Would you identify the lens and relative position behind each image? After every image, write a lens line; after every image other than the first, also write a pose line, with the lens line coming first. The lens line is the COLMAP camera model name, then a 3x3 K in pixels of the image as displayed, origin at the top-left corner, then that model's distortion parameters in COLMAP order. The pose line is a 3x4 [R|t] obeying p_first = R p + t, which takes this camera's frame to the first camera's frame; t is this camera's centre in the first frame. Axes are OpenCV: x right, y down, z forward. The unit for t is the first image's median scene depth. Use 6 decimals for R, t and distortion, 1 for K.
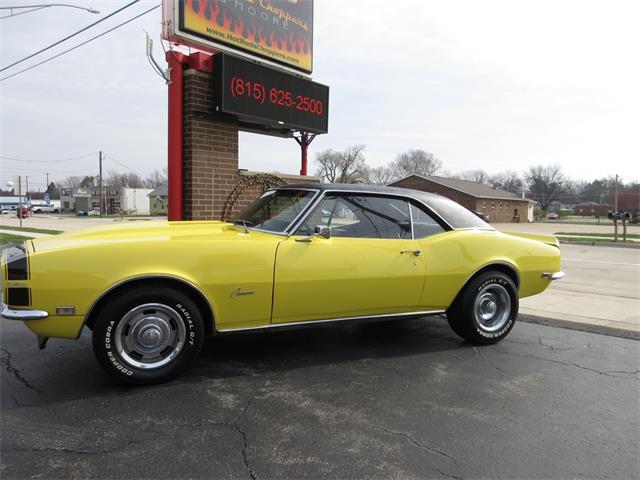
lens RADIAL K [[477.0, 0, 324.1], [0, 477.0, 235.3], [0, 0, 1]] dist [-0.009762, 0.011887]
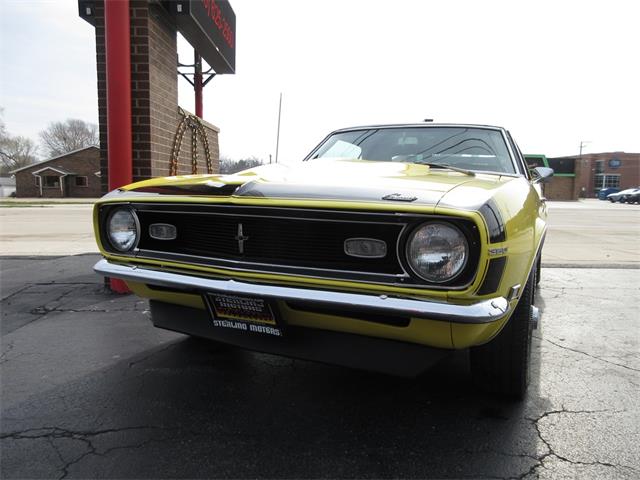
lens RADIAL K [[477.0, 0, 321.5], [0, 477.0, 235.9], [0, 0, 1]] dist [-0.009762, 0.011887]
pose [[0.770912, -0.068295, 0.633270, -0.512075], [0.038445, 0.997411, 0.060764, 0.022714], [-0.635781, -0.022498, 0.771542, 0.338165]]
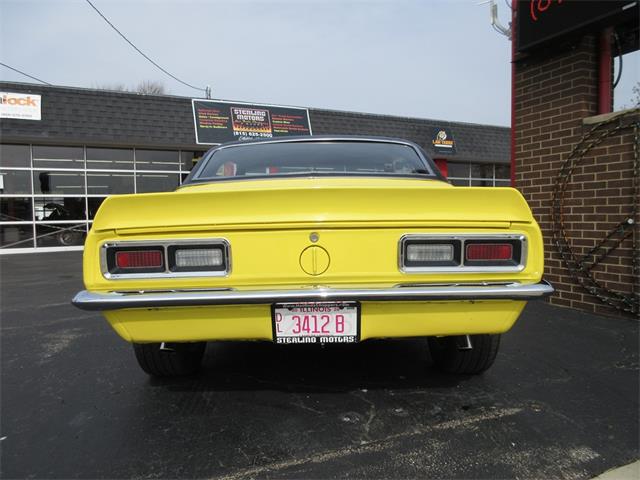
lens RADIAL K [[477.0, 0, 317.6], [0, 477.0, 238.5], [0, 0, 1]] dist [-0.009762, 0.011887]
pose [[-0.414958, 0.031175, -0.909307, 0.589145], [-0.050295, 0.997099, 0.057137, 0.005048], [0.908450, 0.069443, -0.412186, 1.022930]]
